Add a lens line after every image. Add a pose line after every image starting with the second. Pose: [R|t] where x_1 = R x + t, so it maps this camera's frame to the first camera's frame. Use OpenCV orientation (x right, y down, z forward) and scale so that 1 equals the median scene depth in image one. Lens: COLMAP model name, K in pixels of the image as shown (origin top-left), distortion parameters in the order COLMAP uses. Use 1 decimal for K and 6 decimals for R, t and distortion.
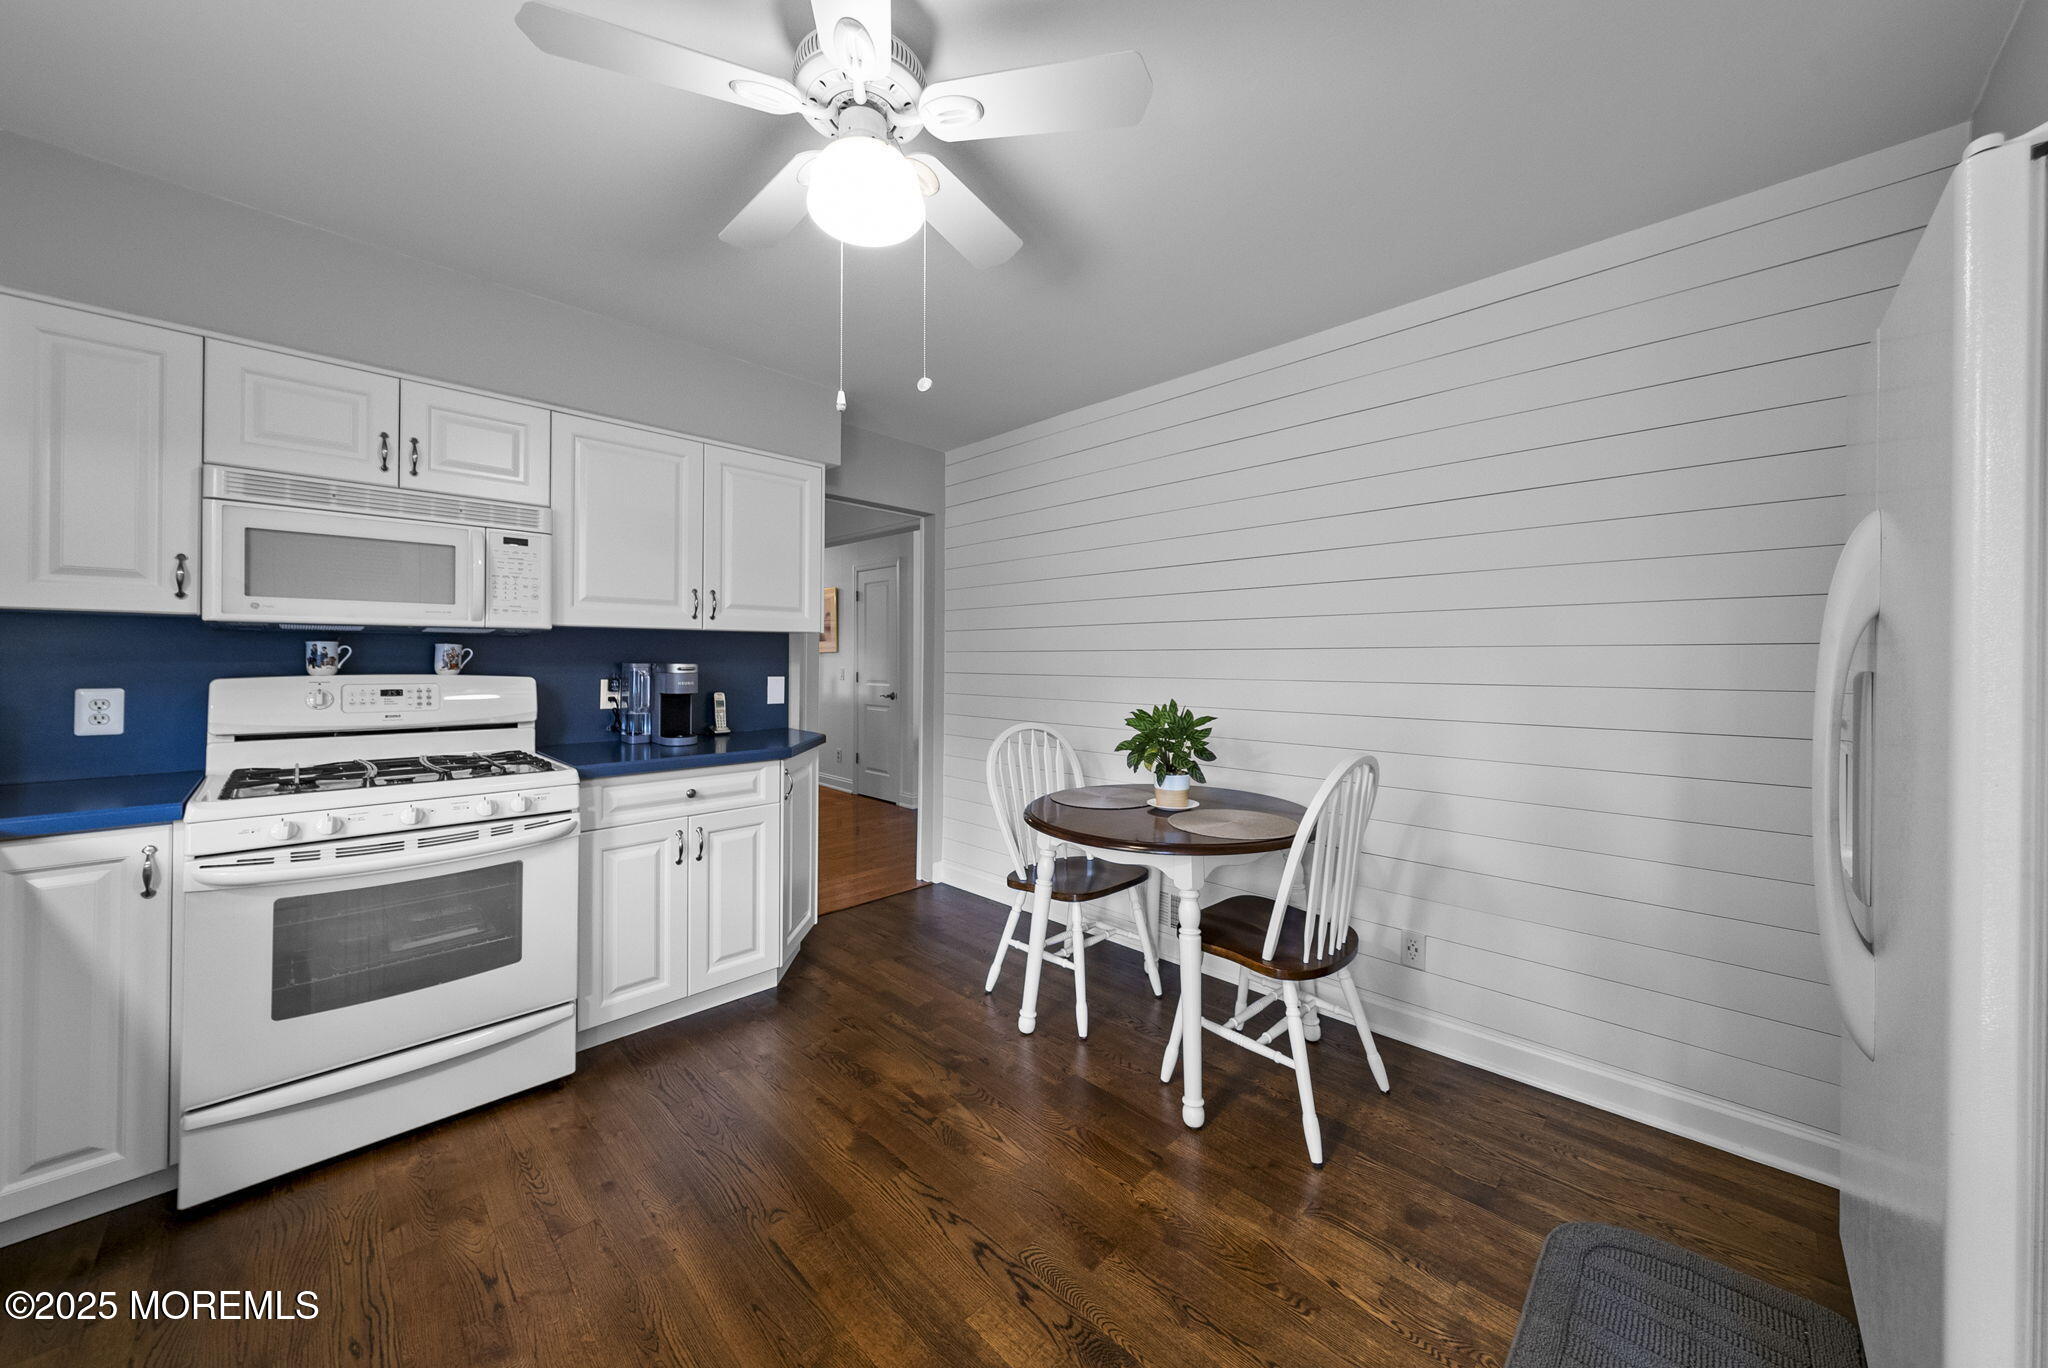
lens RADIAL K [[713.0, 0, 1047.9], [0, 713.0, 661.0], [0, 0, 1]] dist [0.000670, -0.000026]
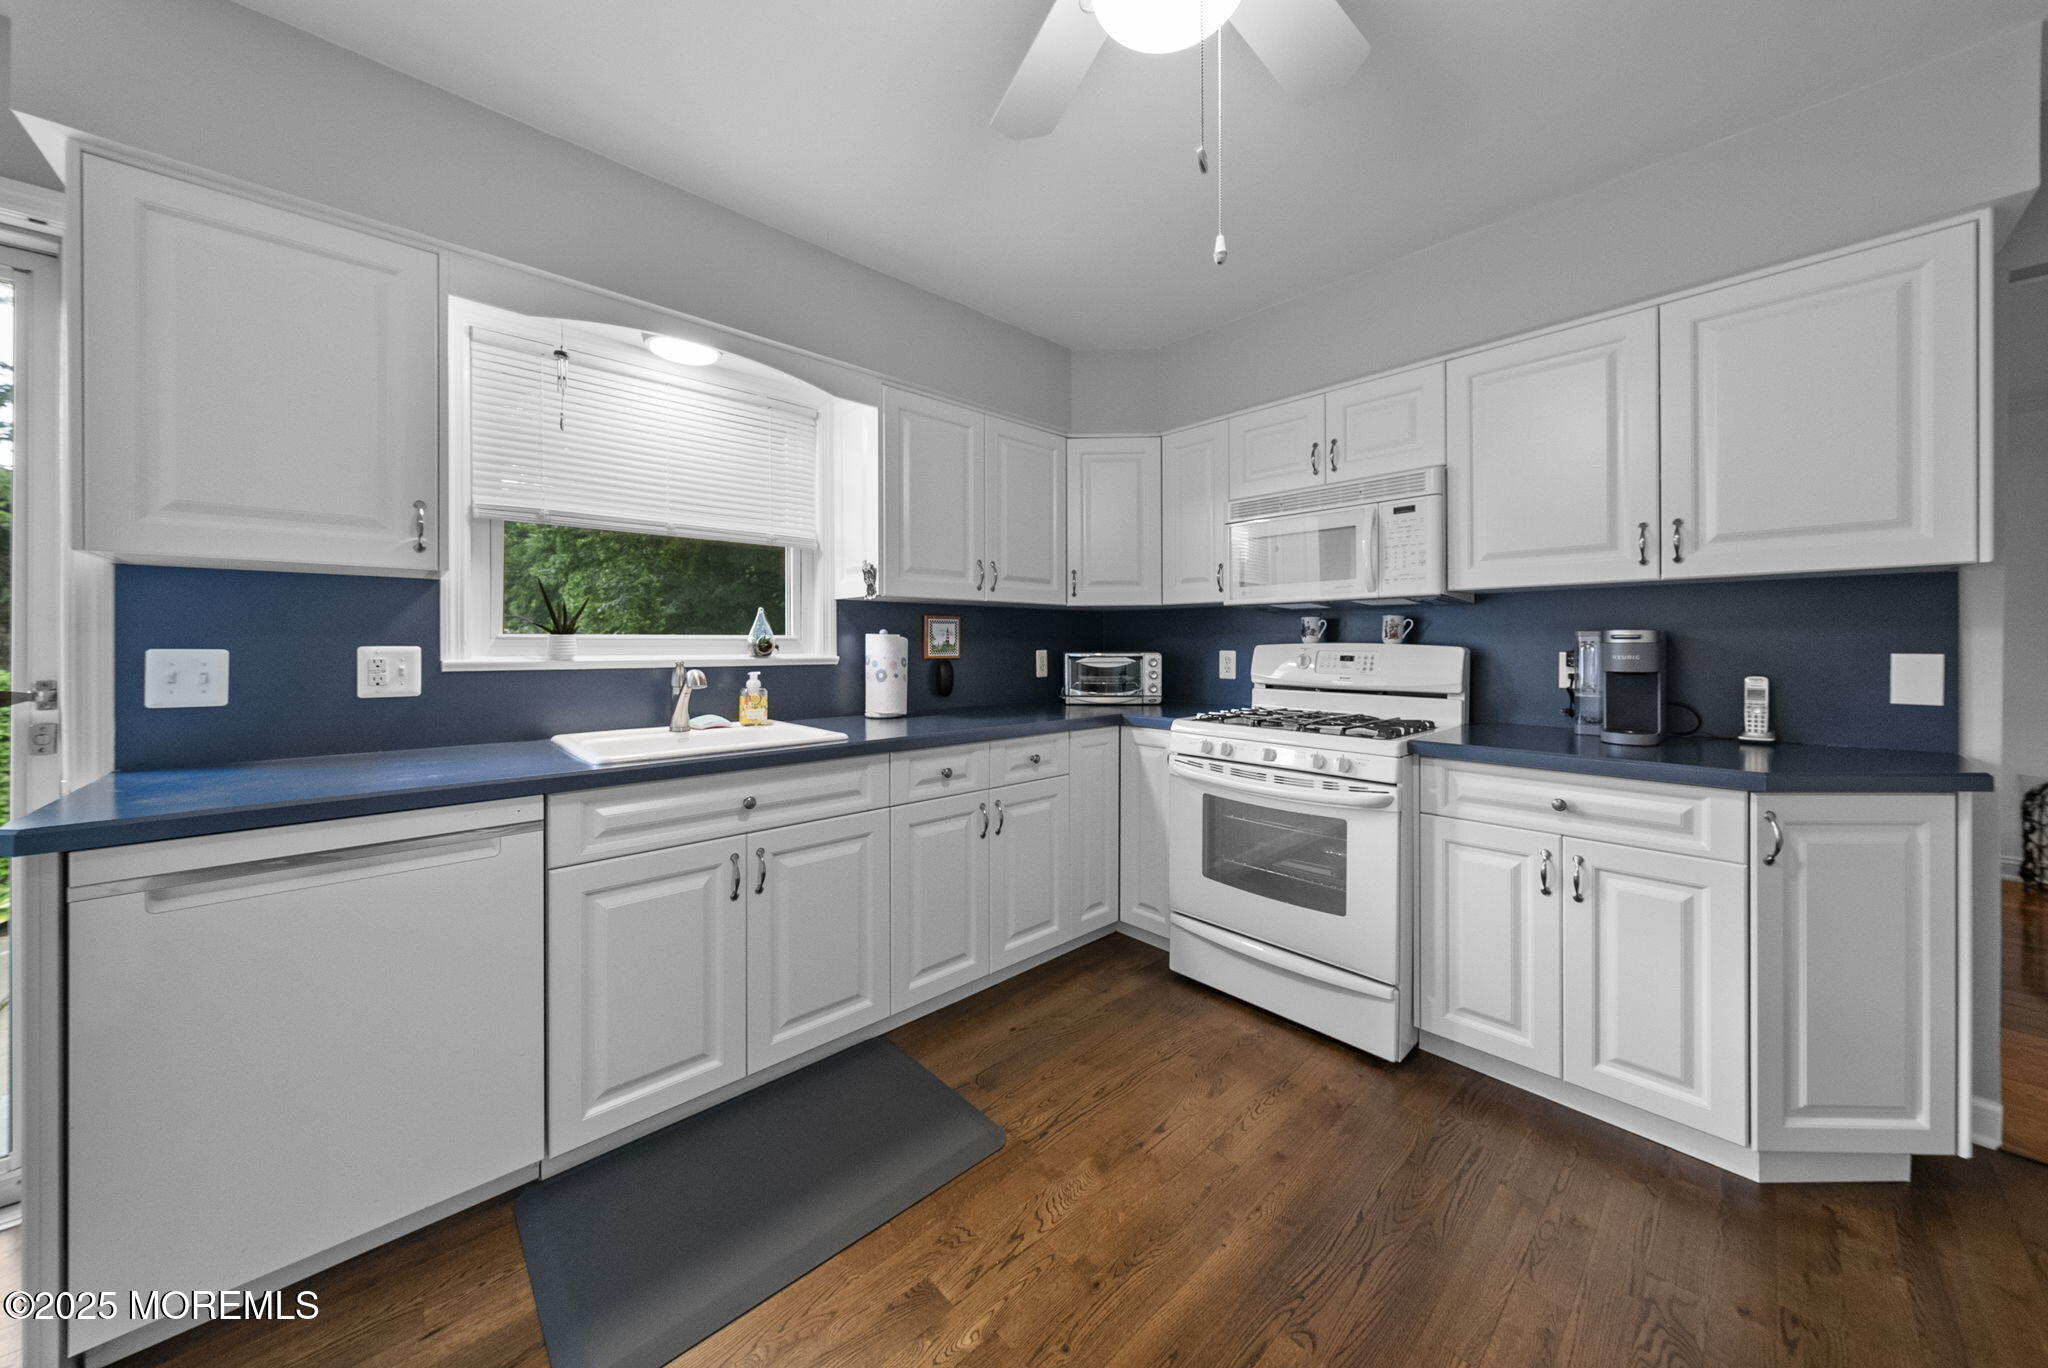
lens RADIAL K [[705.1, 0, 1022.0], [0, 705.1, 648.9], [0, 0, 1]] dist [-0.000544, -0.000068]
pose [[-0.065842, 0.002460, -0.997827, 0.288854], [-0.003060, 0.999992, 0.002667, 0.028117], [0.997825, 0.003229, -0.065834, 0.552127]]
